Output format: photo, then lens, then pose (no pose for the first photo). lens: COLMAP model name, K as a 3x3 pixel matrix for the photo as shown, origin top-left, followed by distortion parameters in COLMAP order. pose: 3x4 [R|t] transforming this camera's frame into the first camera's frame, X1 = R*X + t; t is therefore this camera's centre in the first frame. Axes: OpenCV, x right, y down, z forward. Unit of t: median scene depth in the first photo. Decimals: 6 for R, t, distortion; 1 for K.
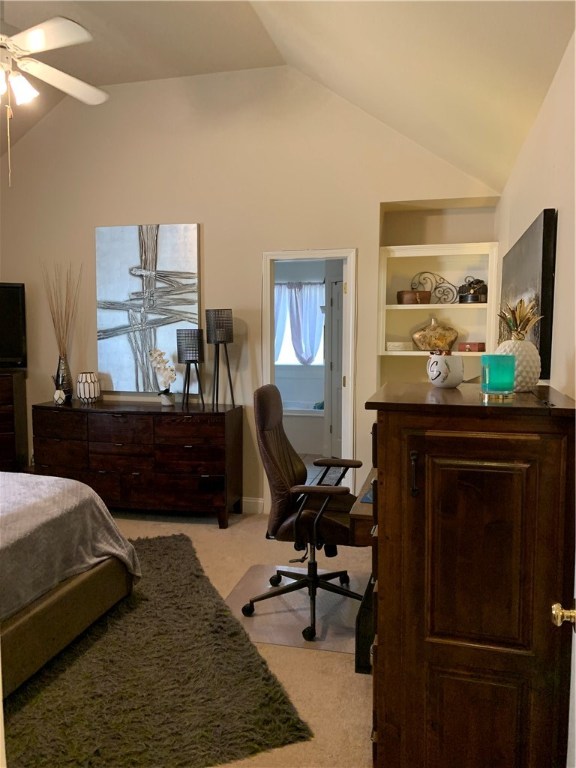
lens RADIAL K [[589.5, 0, 289.4], [0, 589.5, 385.5], [0, 0, 1]] dist [0.030296, -0.011339]
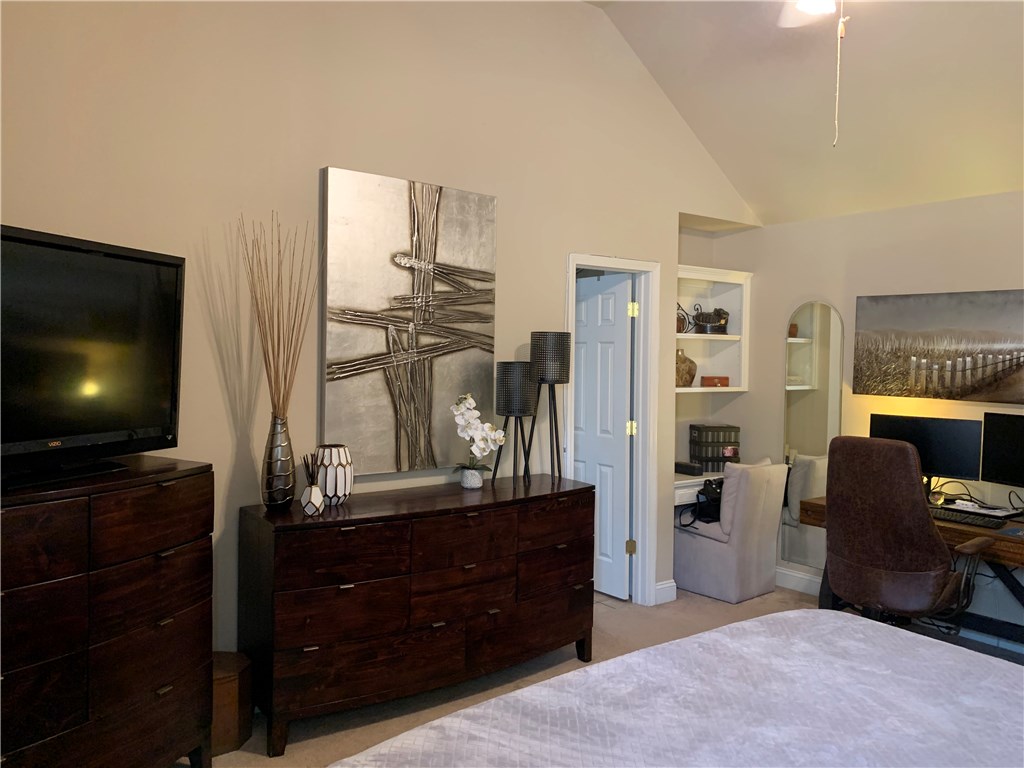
lens RADIAL K [[786.0, 0, 512.9], [0, 786.0, 381.0], [0, 0, 1]] dist [0.030296, -0.011339]
pose [[0.610488, -0.020328, 0.791765, -0.795400], [0.061987, 0.997831, -0.022177, -0.054016], [-0.789596, 0.062618, 0.610424, 0.464545]]
